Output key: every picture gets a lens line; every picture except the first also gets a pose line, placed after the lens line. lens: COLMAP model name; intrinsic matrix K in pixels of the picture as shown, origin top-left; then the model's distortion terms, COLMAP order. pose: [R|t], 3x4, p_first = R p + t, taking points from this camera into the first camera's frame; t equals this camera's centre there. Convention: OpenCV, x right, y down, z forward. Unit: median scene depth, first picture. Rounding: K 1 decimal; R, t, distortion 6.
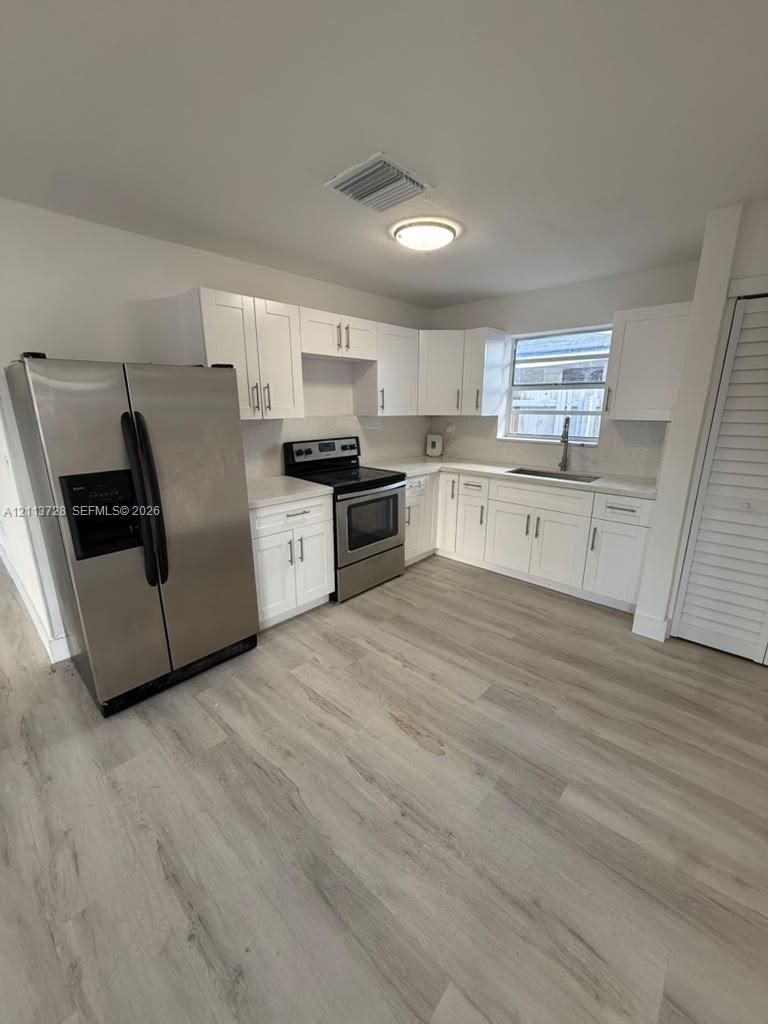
lens RADIAL K [[407.8, 0, 384.5], [0, 407.8, 509.4], [0, 0, 1]] dist [0.000374, 0.000420]
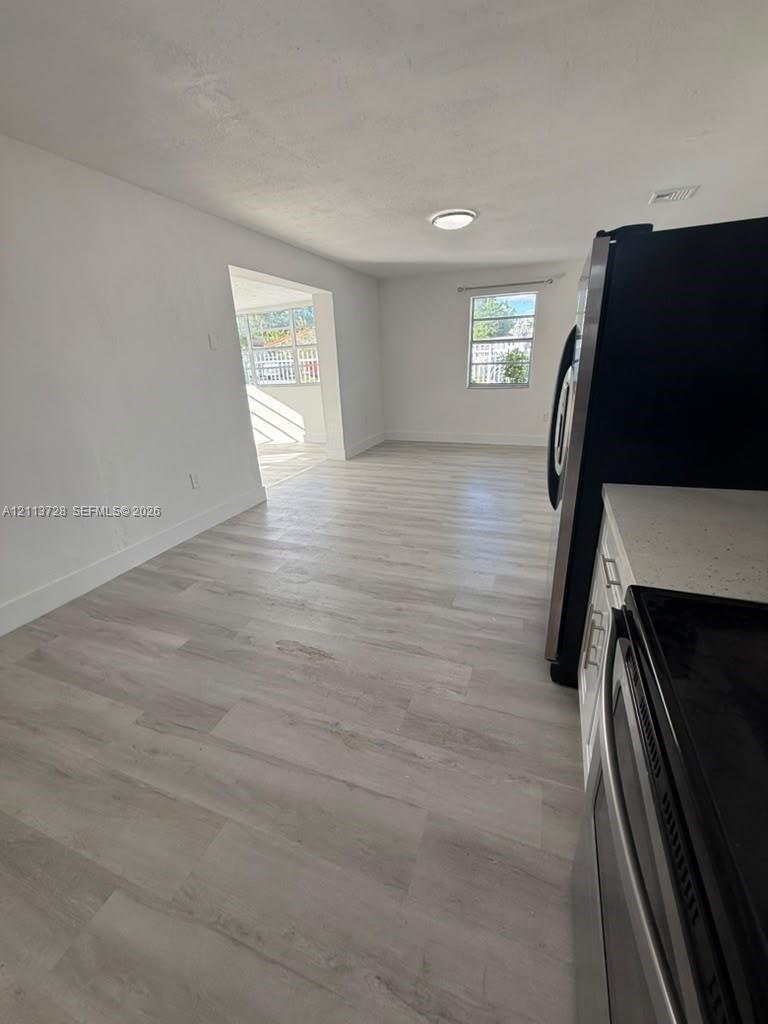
lens RADIAL K [[407.8, 0, 383.8], [0, 407.8, 507.8], [0, 0, 1]] dist [0.000374, 0.000420]
pose [[-0.926730, 0.162768, -0.338641, 0.114835], [-0.058531, 0.827751, 0.558035, -0.230831], [0.371141, 0.536969, -0.757574, 1.053982]]
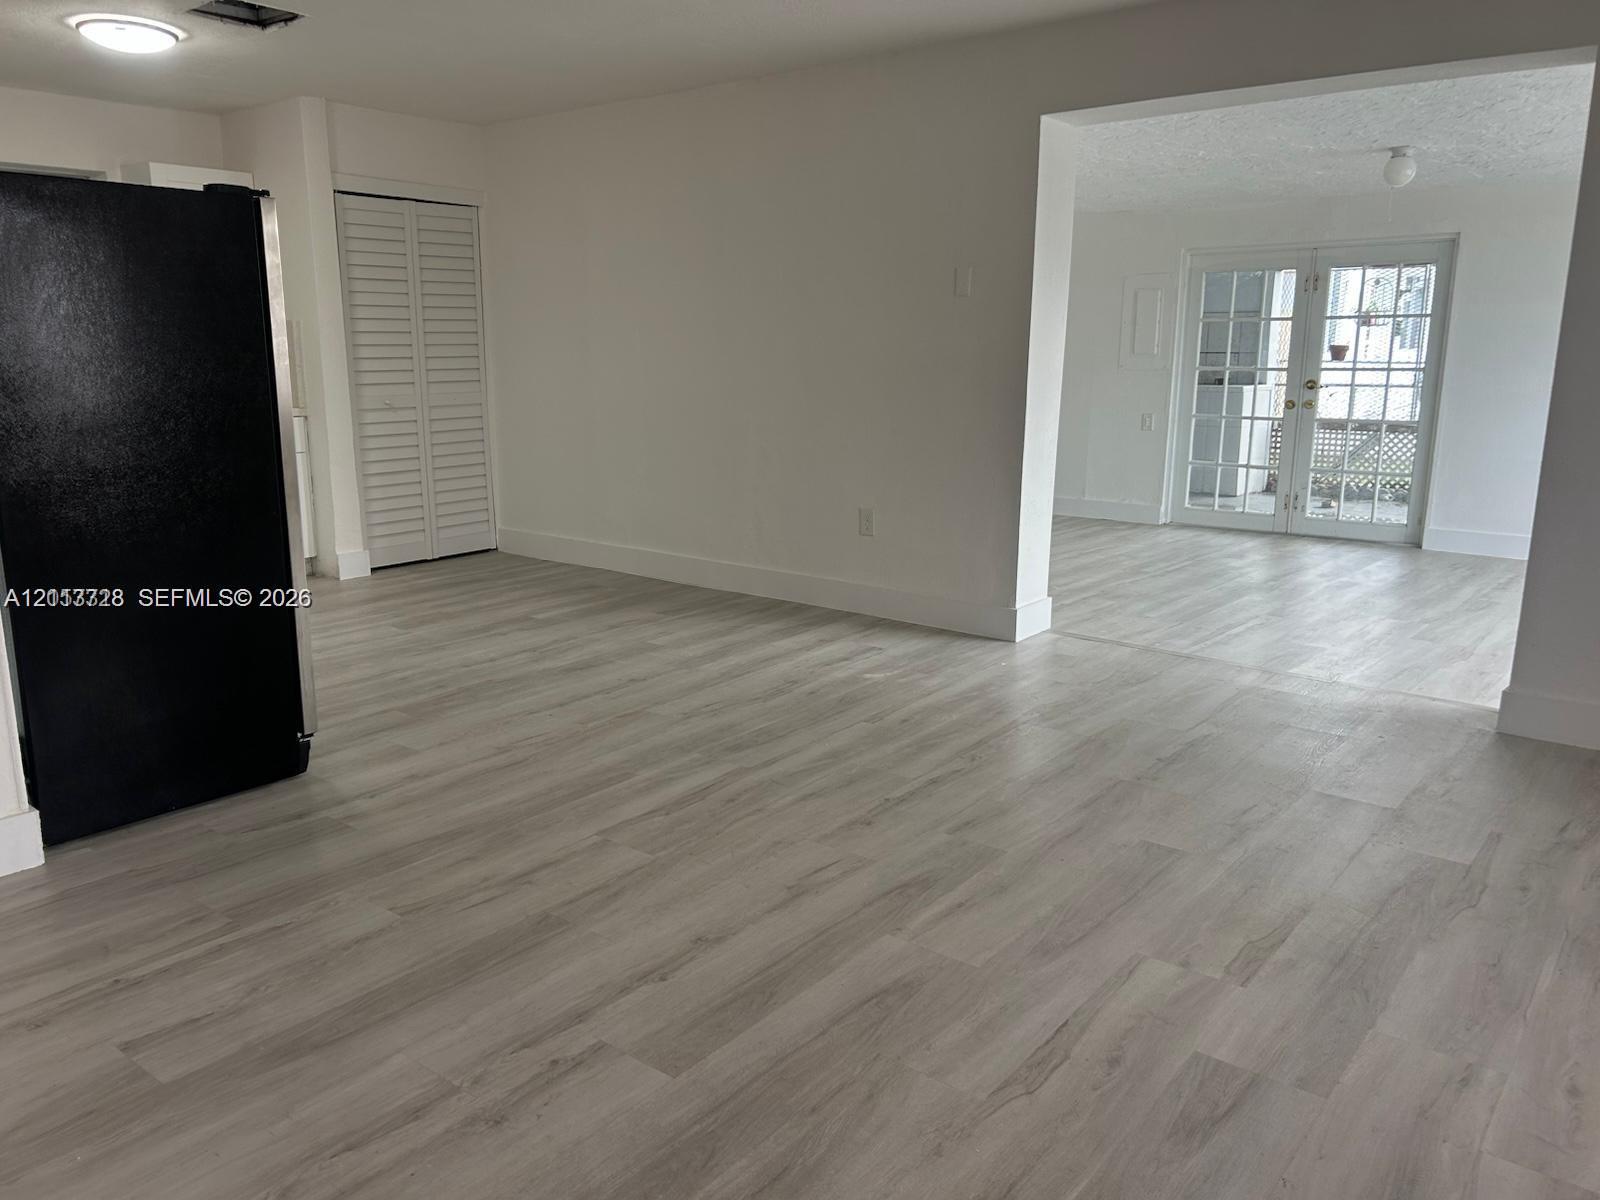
lens RADIAL K [[1207.4, 0, 790.6], [0, 1207.4, 605.7], [0, 0, 1]] dist [0.051514, -0.048253]
pose [[-0.064380, -0.214612, 0.974575, -1.611491], [0.252503, 0.941318, 0.223968, 0.030527], [-0.965452, 0.260502, -0.006412, 0.152326]]
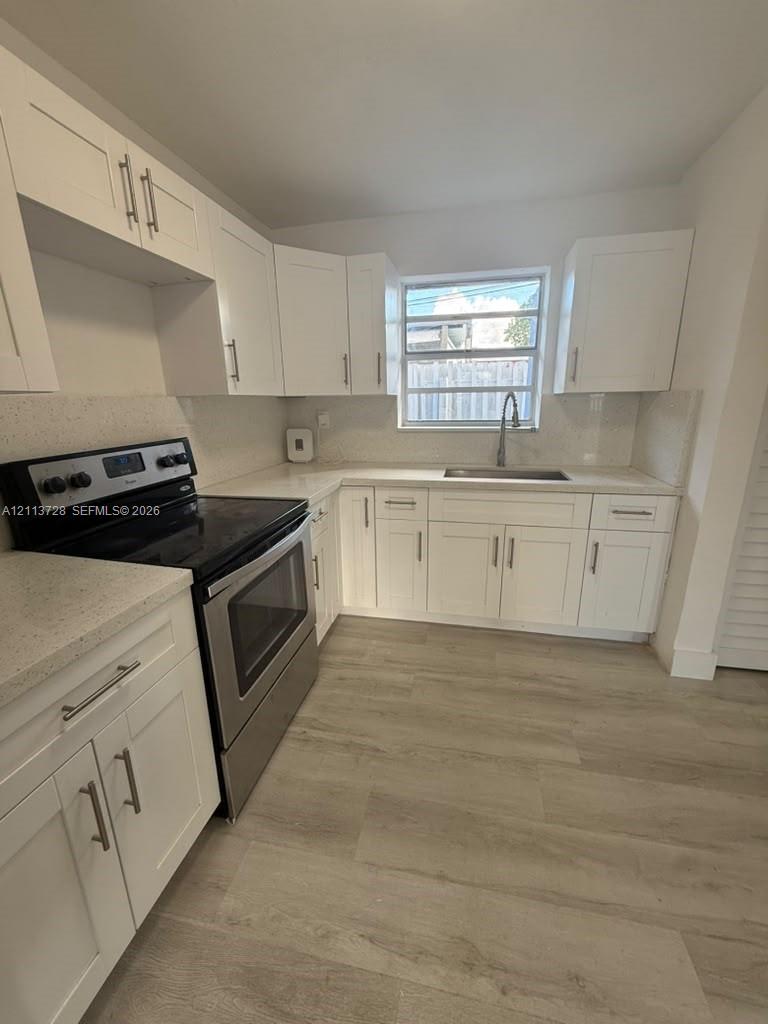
lens RADIAL K [[407.8, 0, 384.7], [0, 407.8, 509.2], [0, 0, 1]] dist [0.000374, 0.000420]
pose [[0.856316, -0.147911, 0.494819, -0.142344], [0.145220, 0.988414, 0.044144, -0.094966], [-0.495615, 0.034056, 0.867874, 0.540812]]
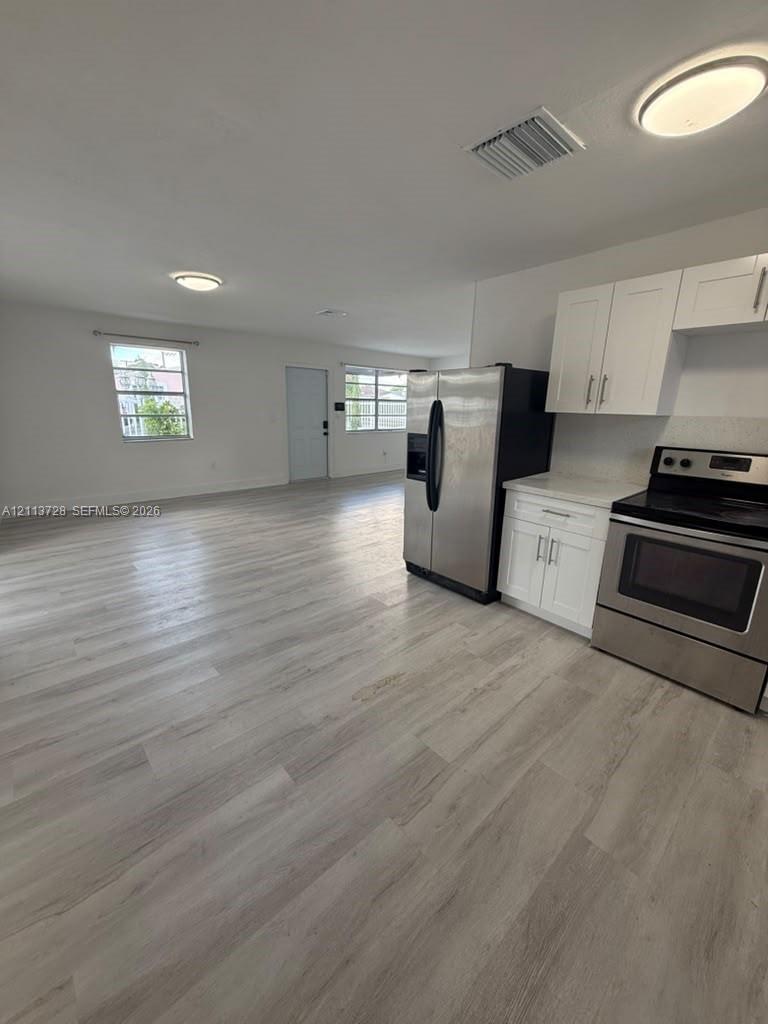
lens RADIAL K [[407.8, 0, 383.5], [0, 407.8, 509.8], [0, 0, 1]] dist [0.000374, 0.000420]
pose [[-0.098010, 0.249124, -0.963499, 0.641955], [-0.268682, 0.925585, 0.266652, -0.123031], [0.958230, 0.285009, -0.023781, 0.562770]]
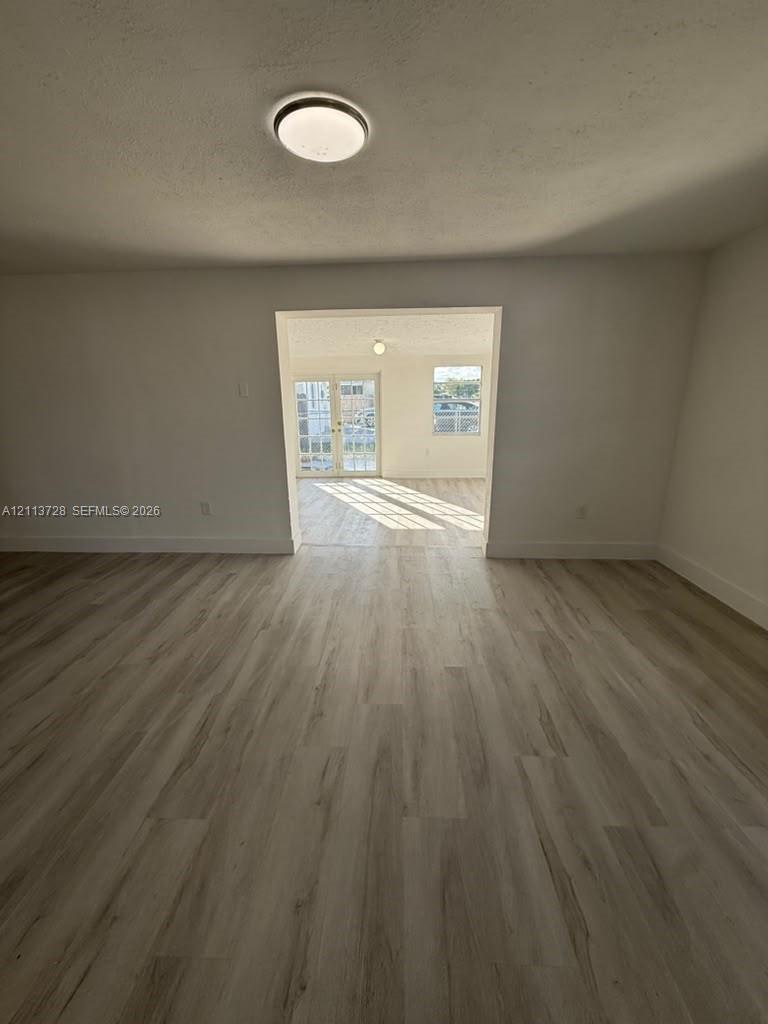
lens RADIAL K [[407.8, 0, 384.1], [0, 407.8, 509.7], [0, 0, 1]] dist [0.000374, 0.000420]
pose [[-0.646967, -0.194879, 0.737195, -1.080436], [0.205741, 0.886319, 0.414860, -0.053615], [-0.734237, 0.420071, -0.533325, 0.260747]]
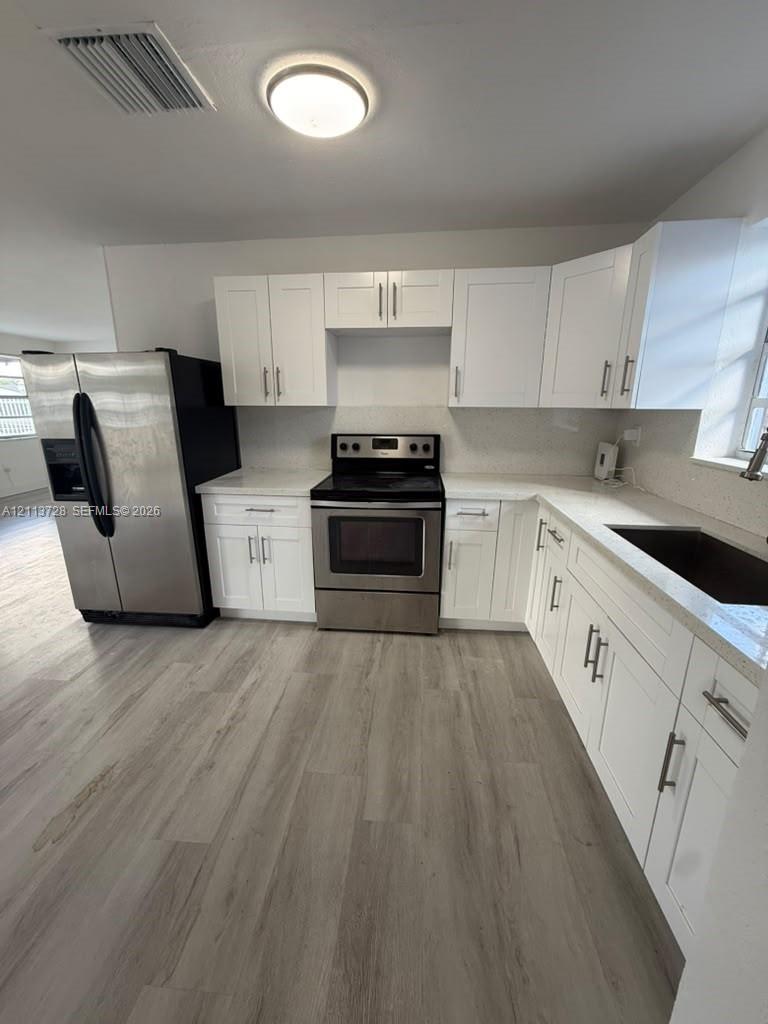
lens RADIAL K [[407.8, 0, 384.5], [0, 407.8, 509.7], [0, 0, 1]] dist [0.000374, 0.000420]
pose [[0.610352, 0.199776, -0.766525, 0.569280], [-0.201699, 0.974975, 0.093499, -0.114448], [0.766021, 0.097540, 0.635372, 0.560851]]
